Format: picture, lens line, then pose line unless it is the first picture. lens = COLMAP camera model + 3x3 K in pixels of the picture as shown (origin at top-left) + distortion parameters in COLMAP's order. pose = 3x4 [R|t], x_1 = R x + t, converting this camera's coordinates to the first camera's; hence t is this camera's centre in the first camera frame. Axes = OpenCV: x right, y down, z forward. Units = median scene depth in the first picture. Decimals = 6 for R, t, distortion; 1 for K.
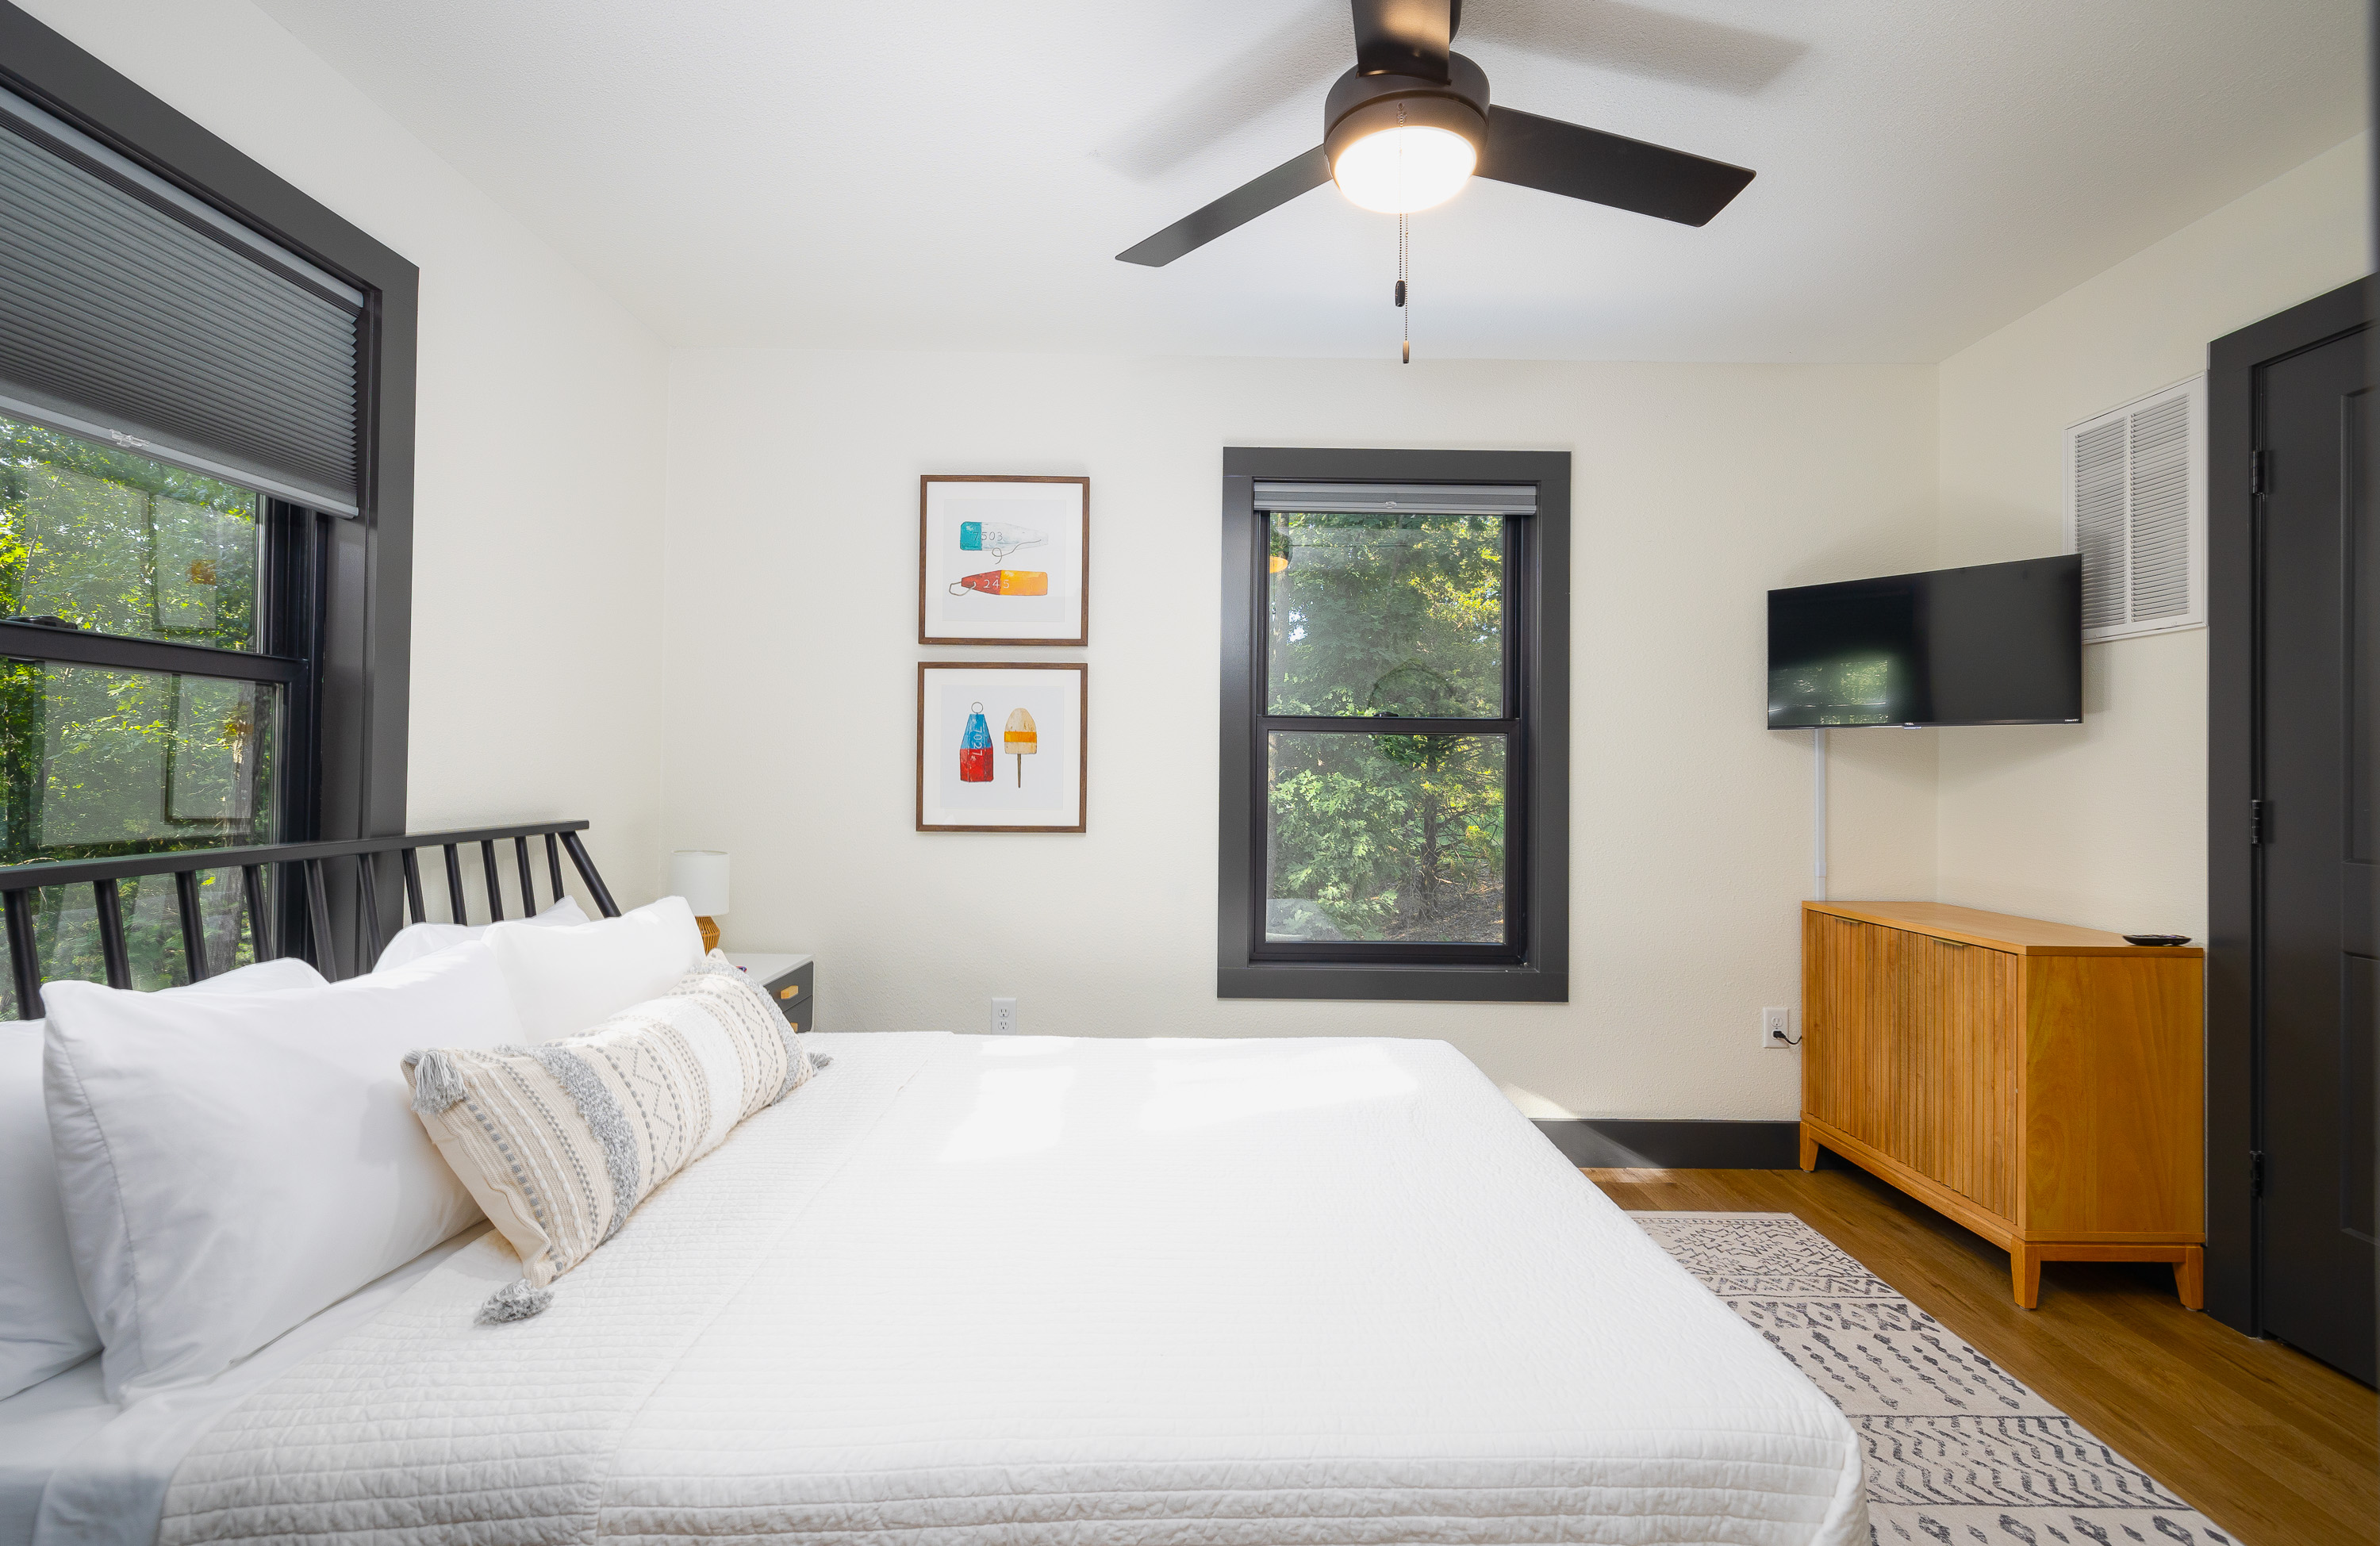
lens RADIAL K [[1007.4, 0, 1190.0], [0, 1007.4, 773.0], [0, 0, 1]] dist [0.000335, -0.000024]
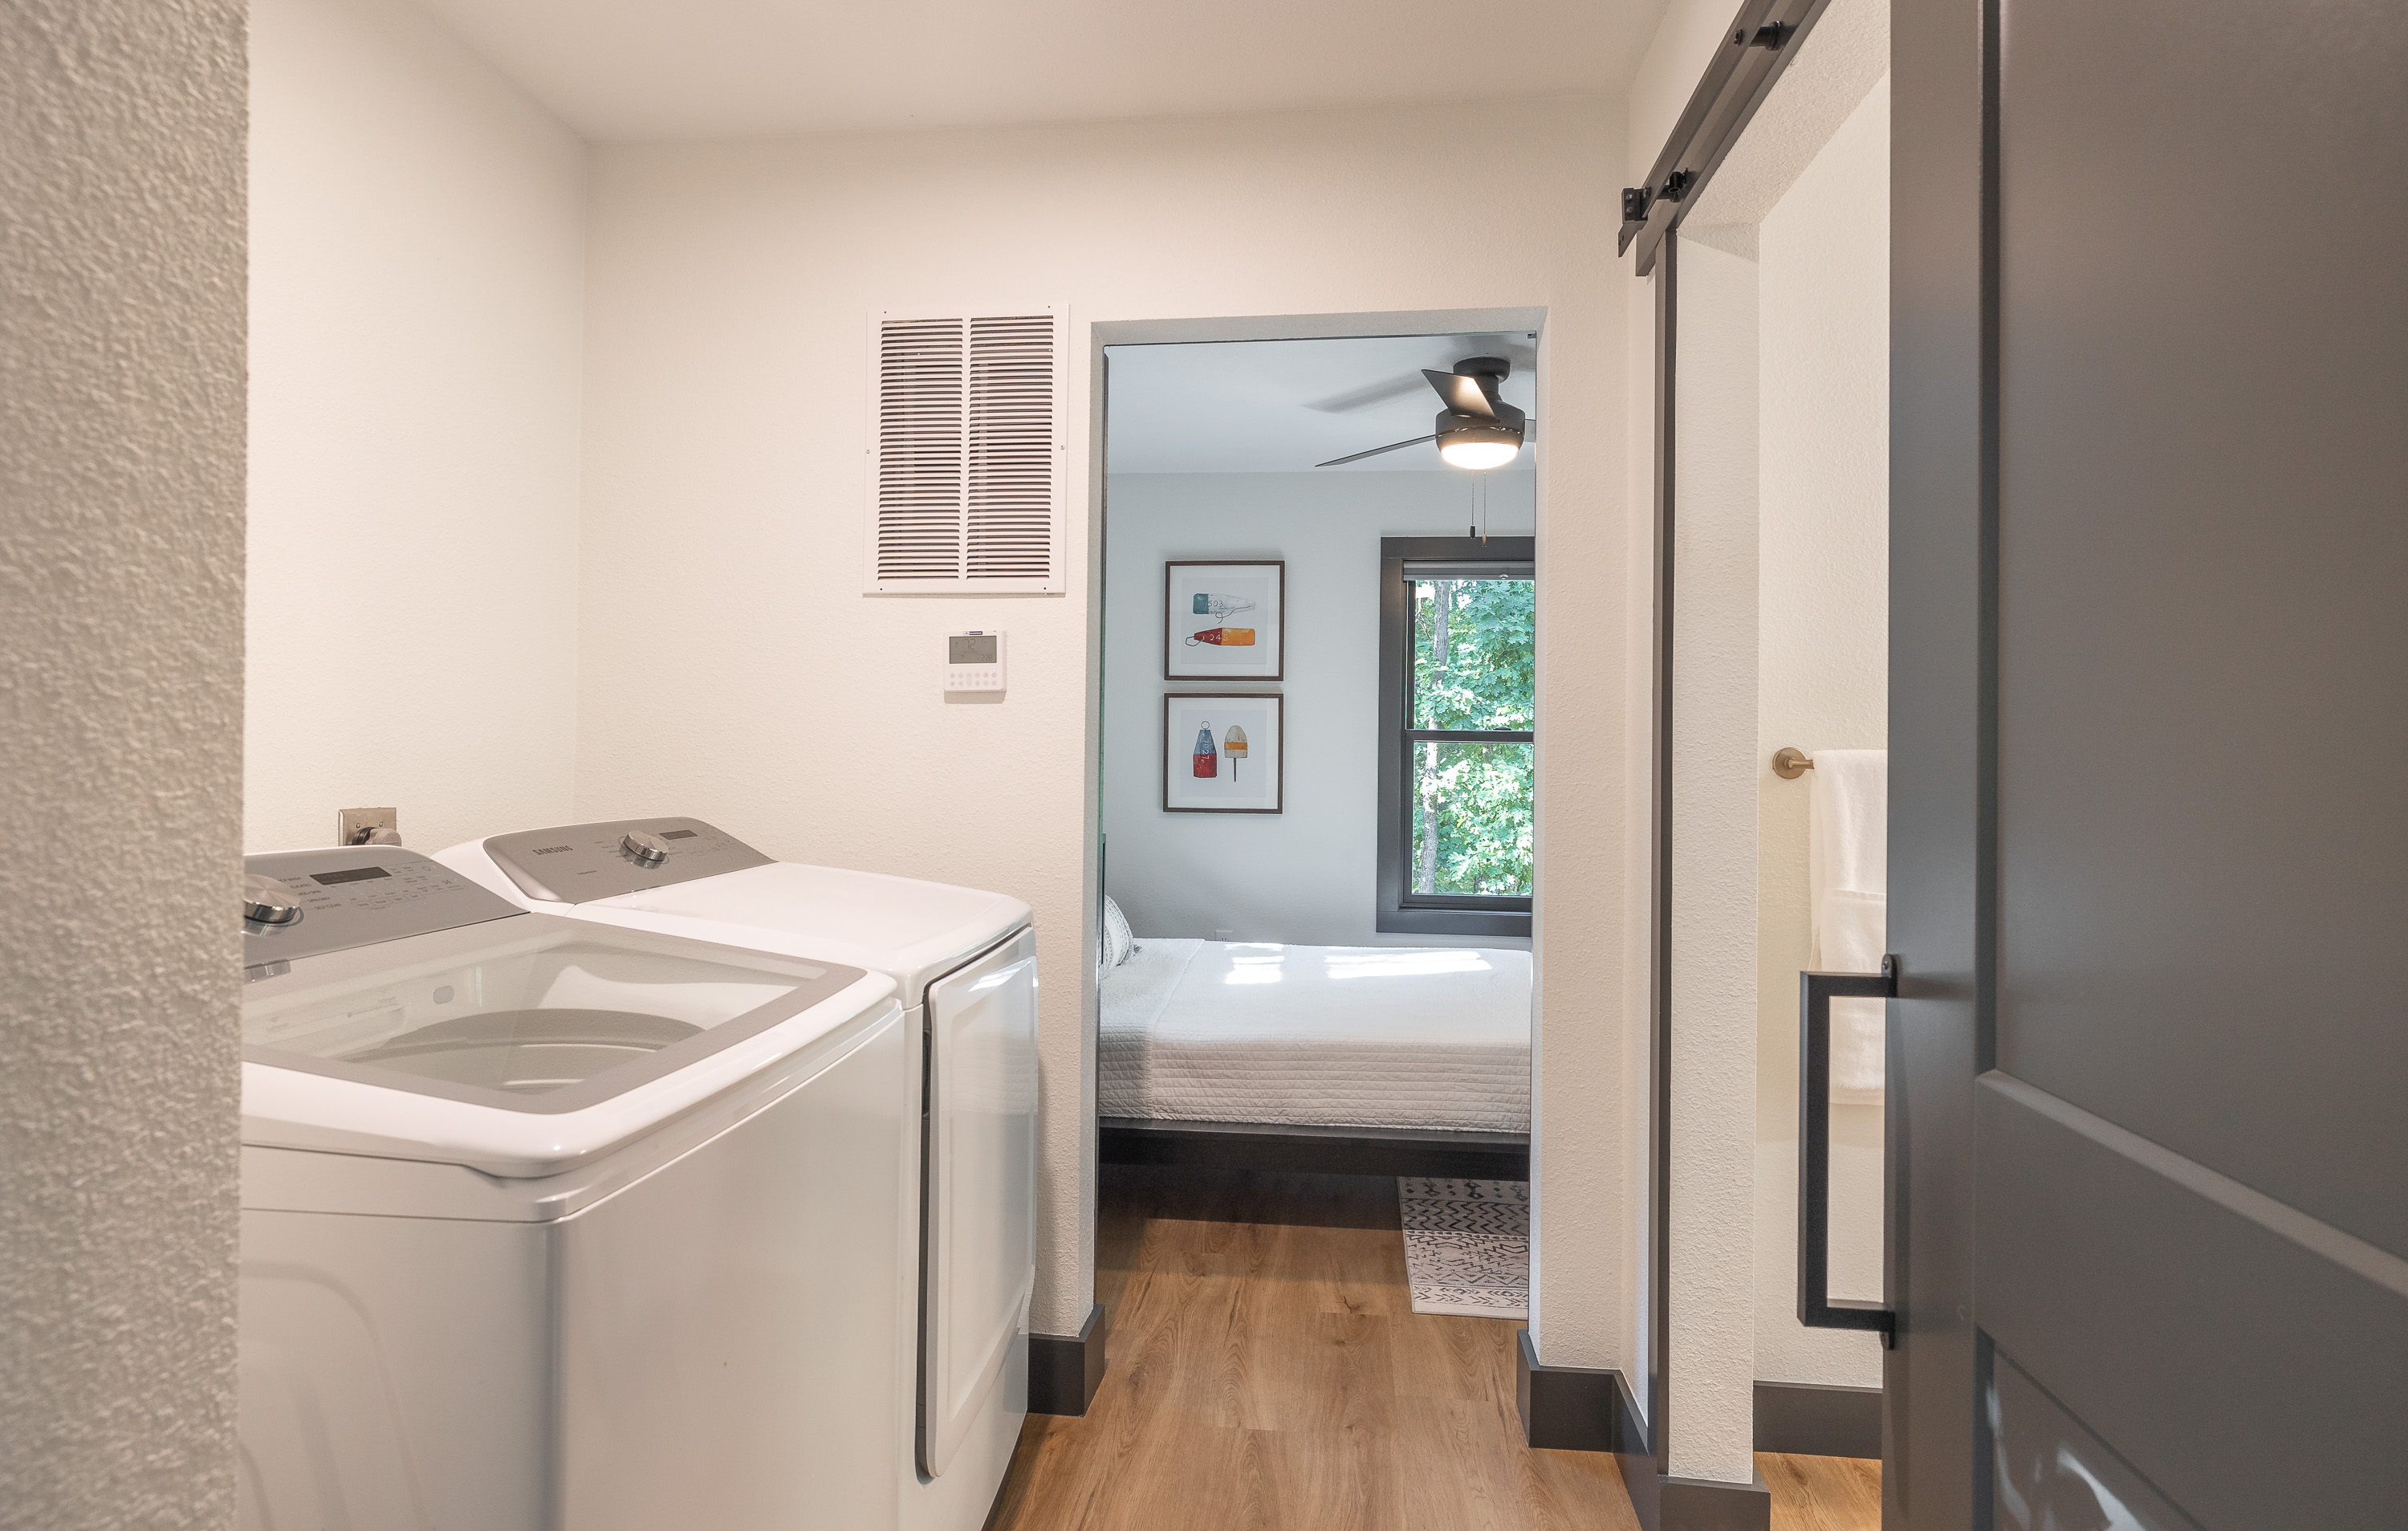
lens RADIAL K [[1235.0, 0, 1204.0], [0, 1235.0, 765.5], [0, 0, 1]] dist [-0.000043, -0.000006]
pose [[0.994017, 0.000029, -0.109224, -0.023587], [0.000949, 0.999960, 0.008910, -0.023553], [0.109220, -0.008960, 0.993977, -0.725803]]
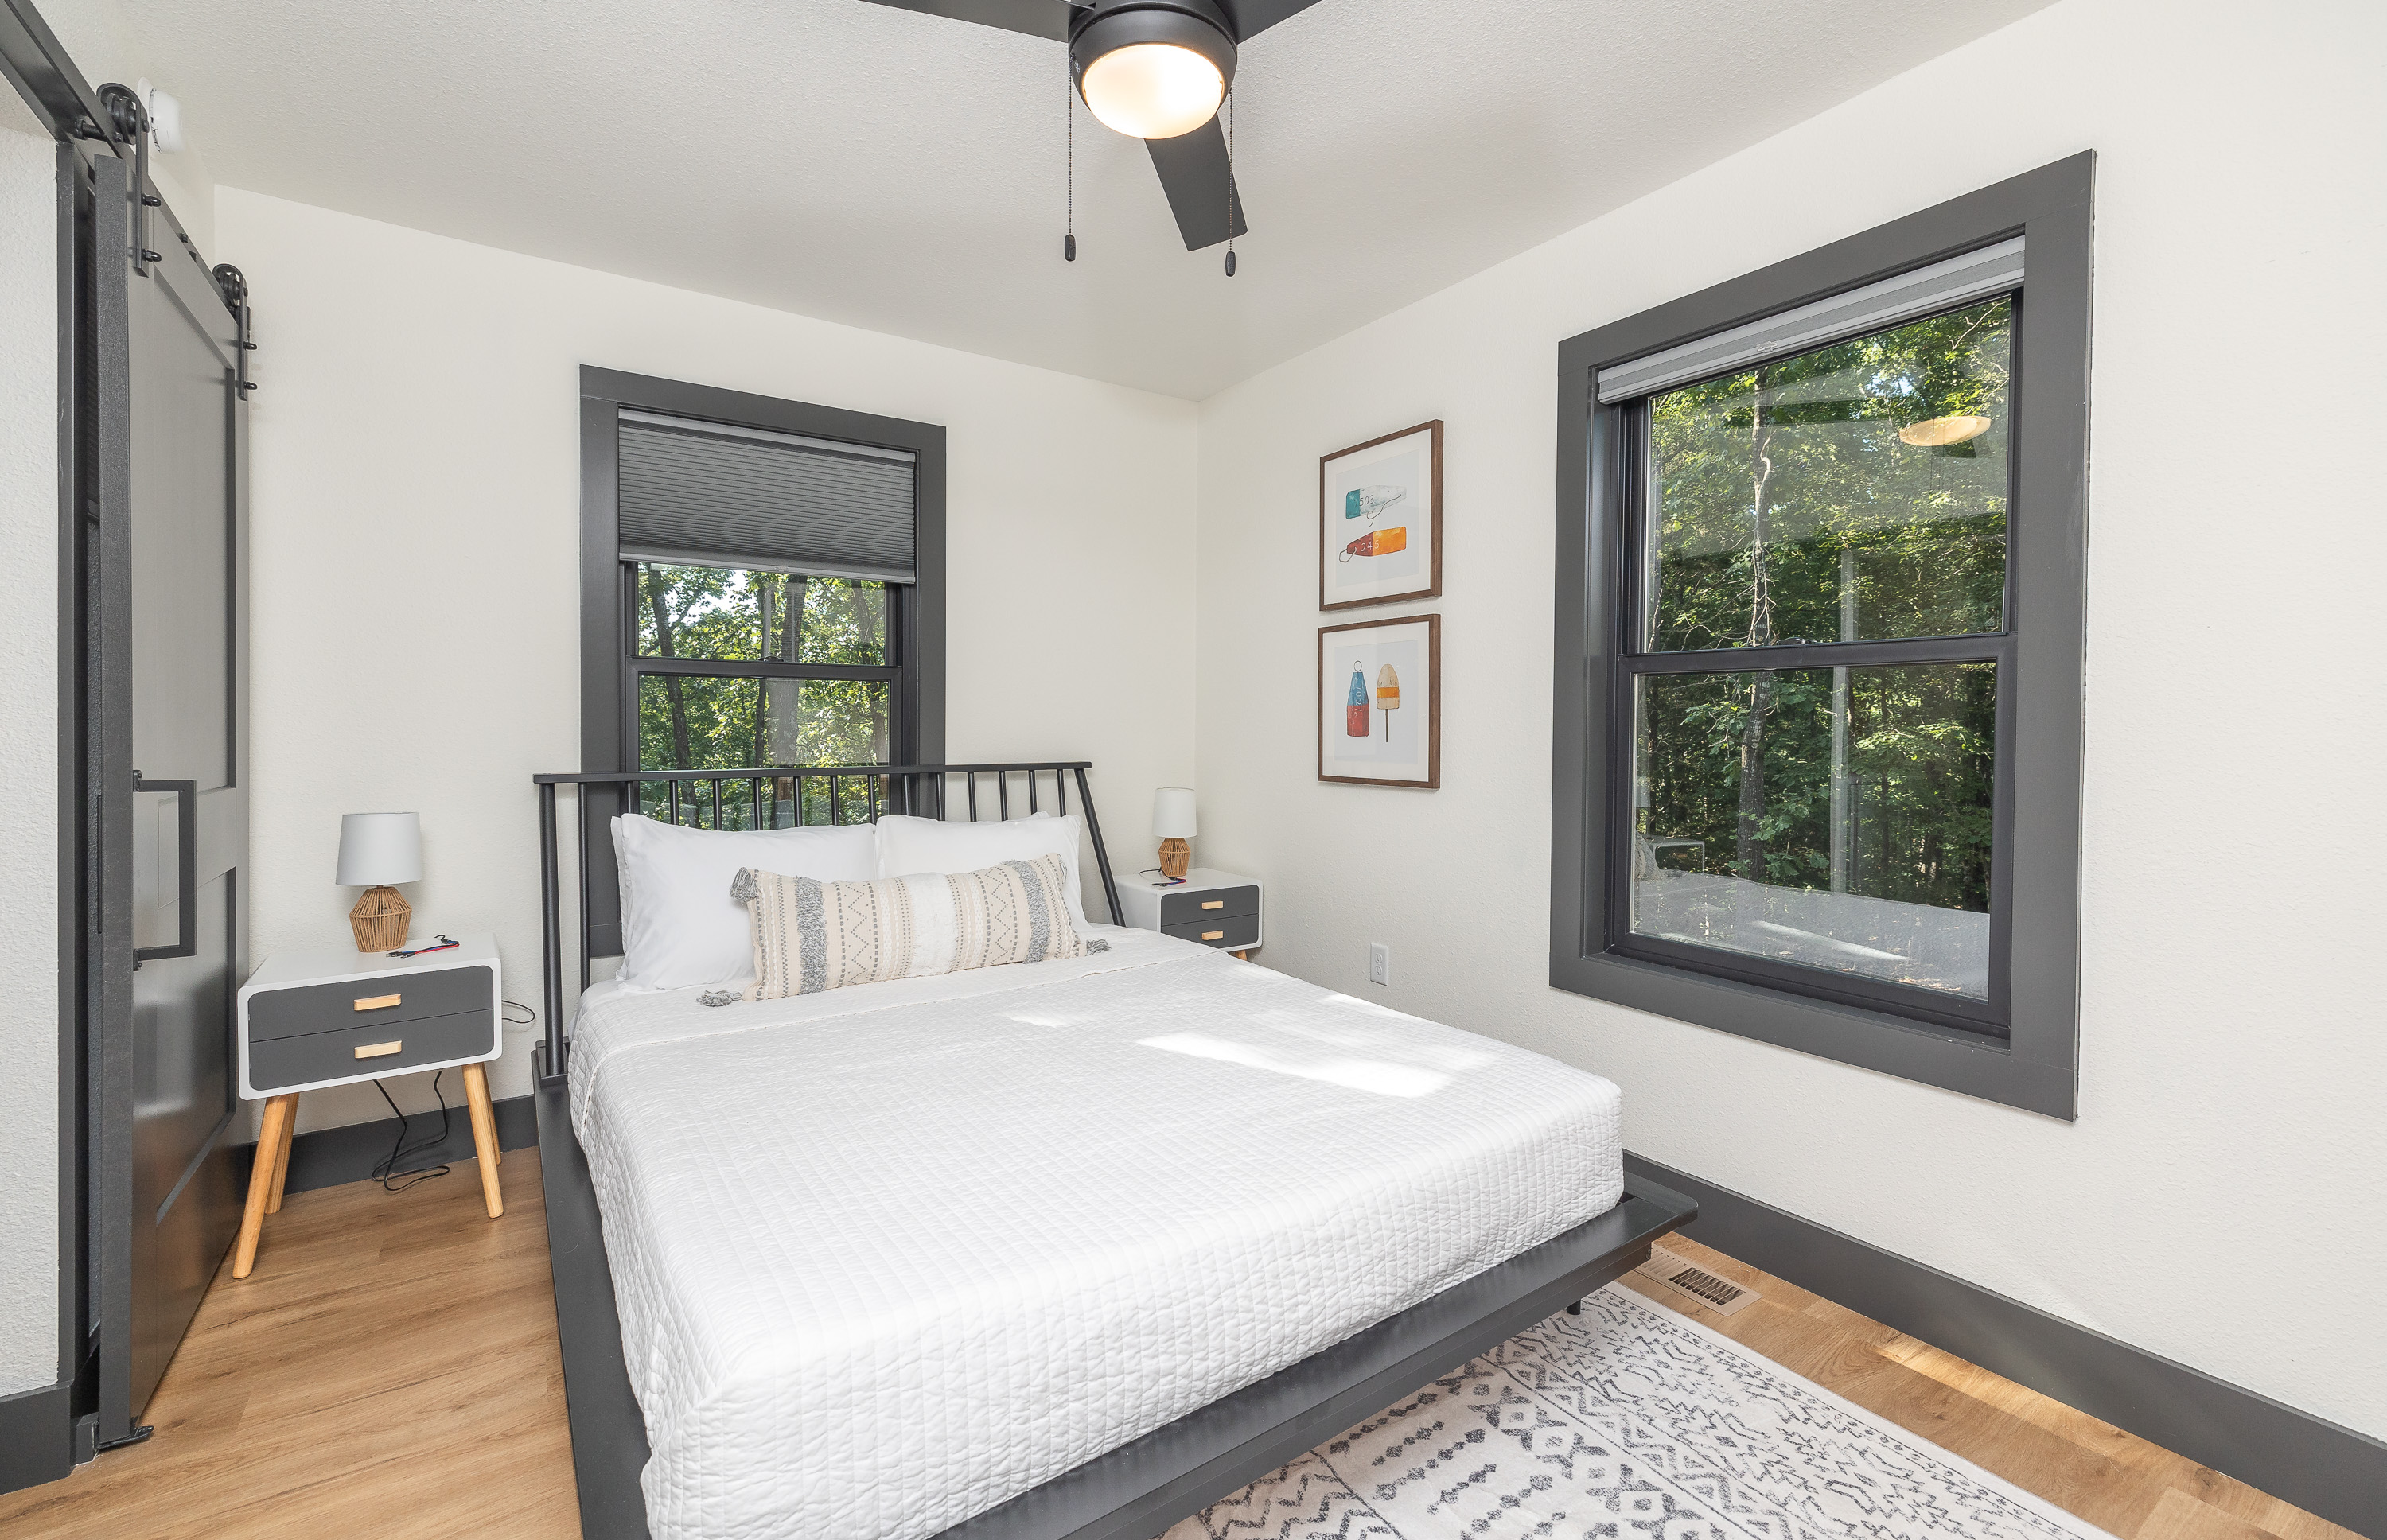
lens RADIAL K [[985.2, 0, 1193.5], [0, 985.2, 770.0], [0, 0, 1]] dist [-0.001613, -0.000052]
pose [[0.562023, 0.032654, -0.826477, 0.553443], [0.004092, 0.999098, 0.042257, -0.000174], [0.827111, -0.027132, 0.561383, 0.271812]]
